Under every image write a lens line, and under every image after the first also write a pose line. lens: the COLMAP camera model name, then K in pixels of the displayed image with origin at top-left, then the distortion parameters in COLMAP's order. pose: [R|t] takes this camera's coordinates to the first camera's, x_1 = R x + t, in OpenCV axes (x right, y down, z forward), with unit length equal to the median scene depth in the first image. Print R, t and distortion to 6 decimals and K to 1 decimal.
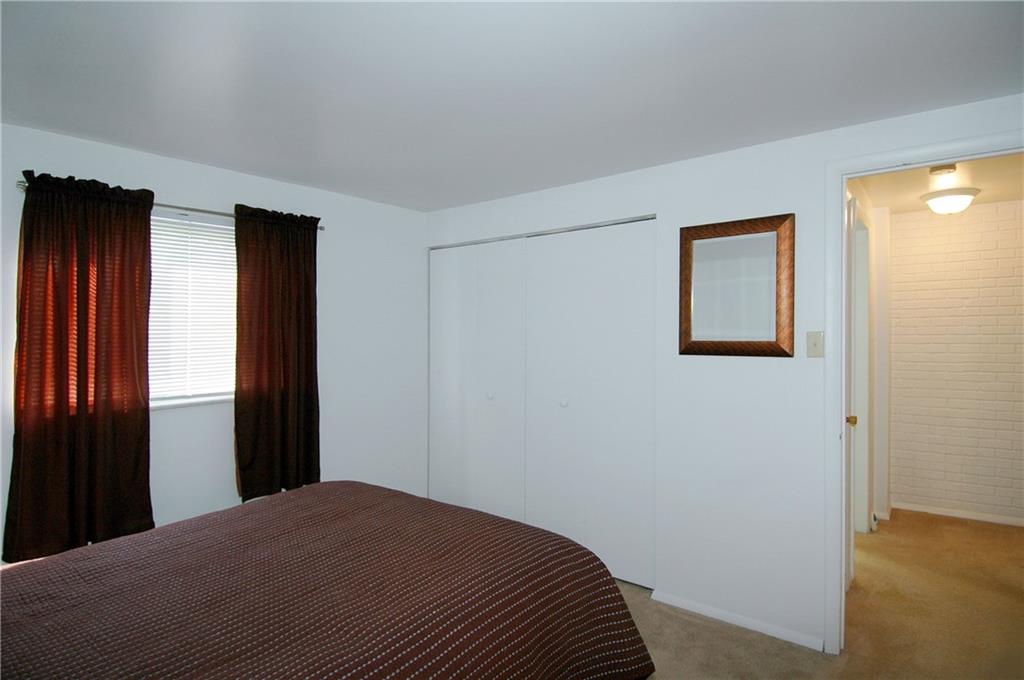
lens RADIAL K [[546.1, 0, 498.4], [0, 546.1, 336.0], [0, 0, 1]] dist [0.000240, -0.001528]
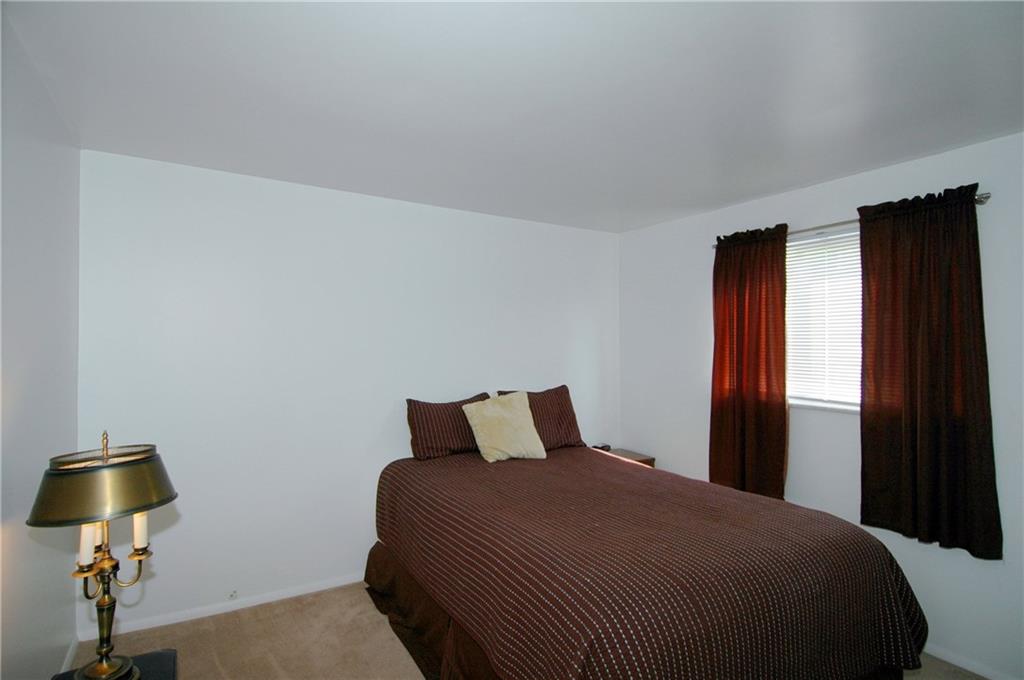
lens RADIAL K [[546.1, 0, 498.4], [0, 546.1, 336.0], [0, 0, 1]] dist [0.000240, -0.001528]
pose [[-0.351219, 0.004073, -0.936284, 0.664383], [-0.003820, 0.999976, 0.005783, -0.020848], [0.936285, 0.005608, -0.351195, 0.778600]]
